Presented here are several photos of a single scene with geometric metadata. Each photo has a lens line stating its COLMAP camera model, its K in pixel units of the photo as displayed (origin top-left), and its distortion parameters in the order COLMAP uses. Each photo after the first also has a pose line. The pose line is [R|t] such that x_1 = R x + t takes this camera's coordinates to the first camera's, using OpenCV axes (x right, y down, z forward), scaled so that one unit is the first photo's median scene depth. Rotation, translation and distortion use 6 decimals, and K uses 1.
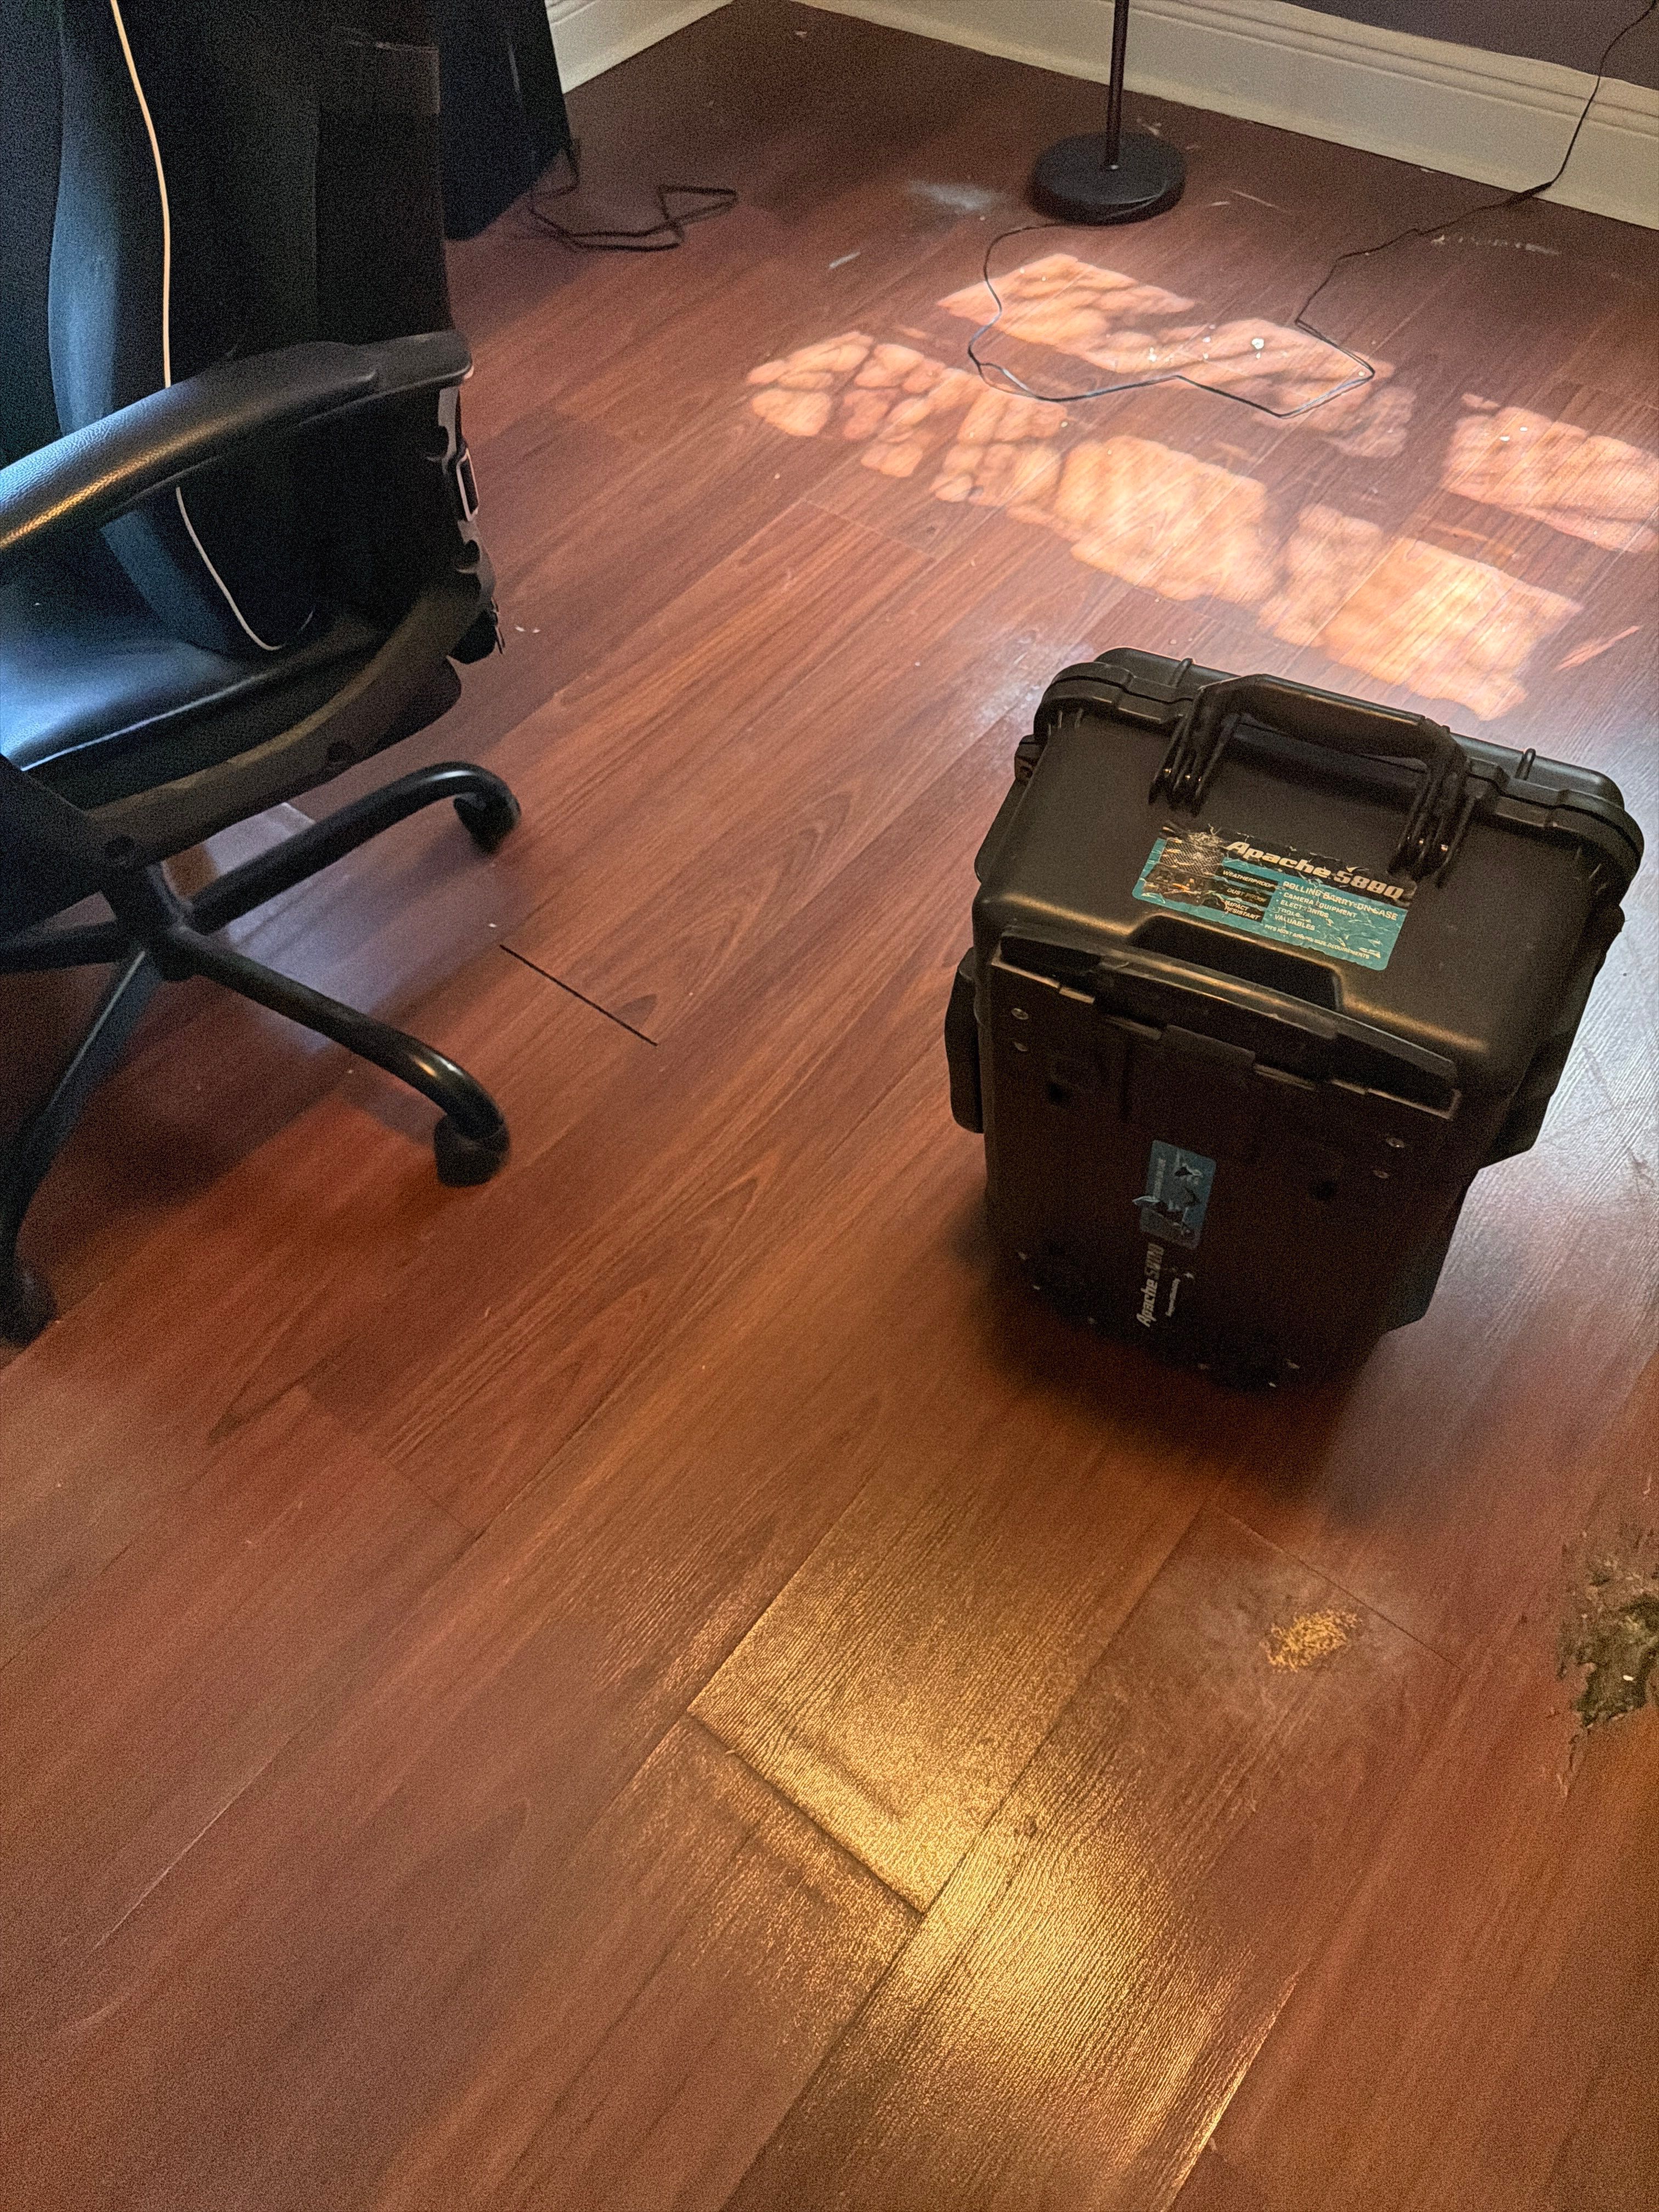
lens RADIAL K [[1637.3, 0, 829.5], [0, 1637.3, 1106.0], [0, 0, 1]] dist [-0.002014, -0.001648]
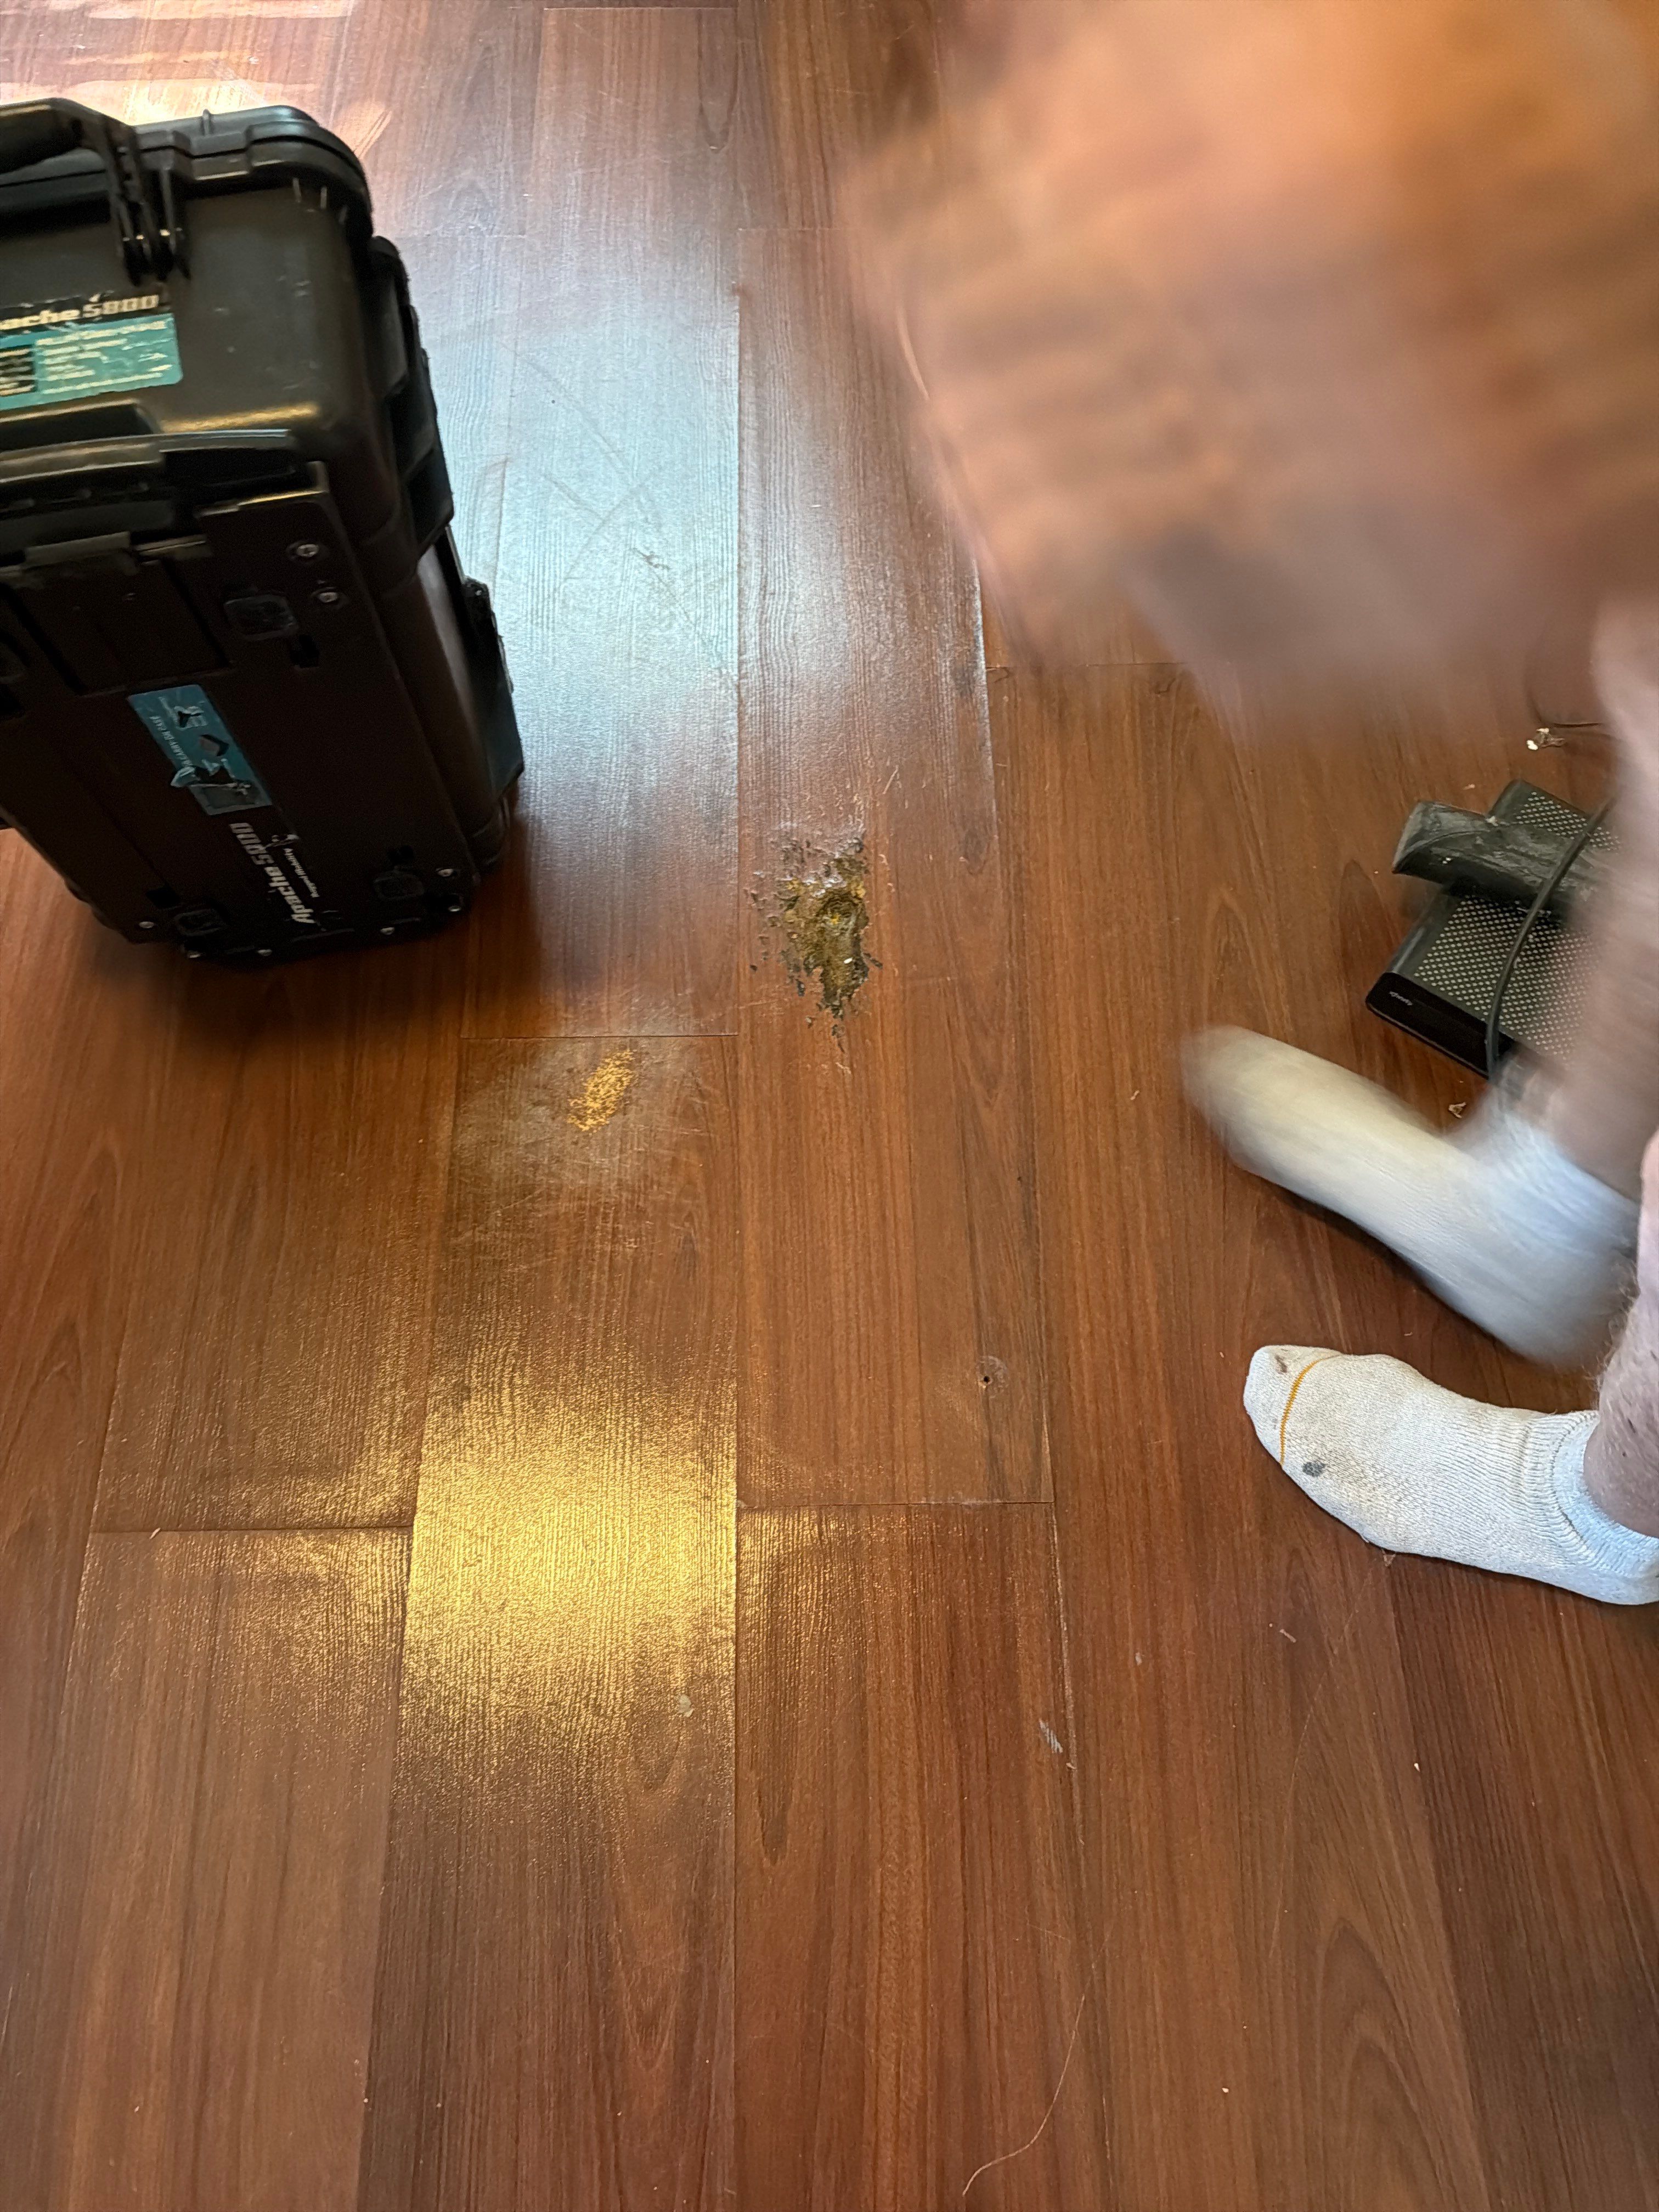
lens RADIAL K [[1624.3, 0, 829.5], [0, 1624.3, 1106.0], [0, 0, 1]] dist [0.055200, -0.002282]
pose [[0.774896, -0.547315, 0.316200, 0.075227], [0.498980, 0.836754, 0.225525, 0.183905], [-0.388015, -0.016981, 0.921497, -0.023835]]
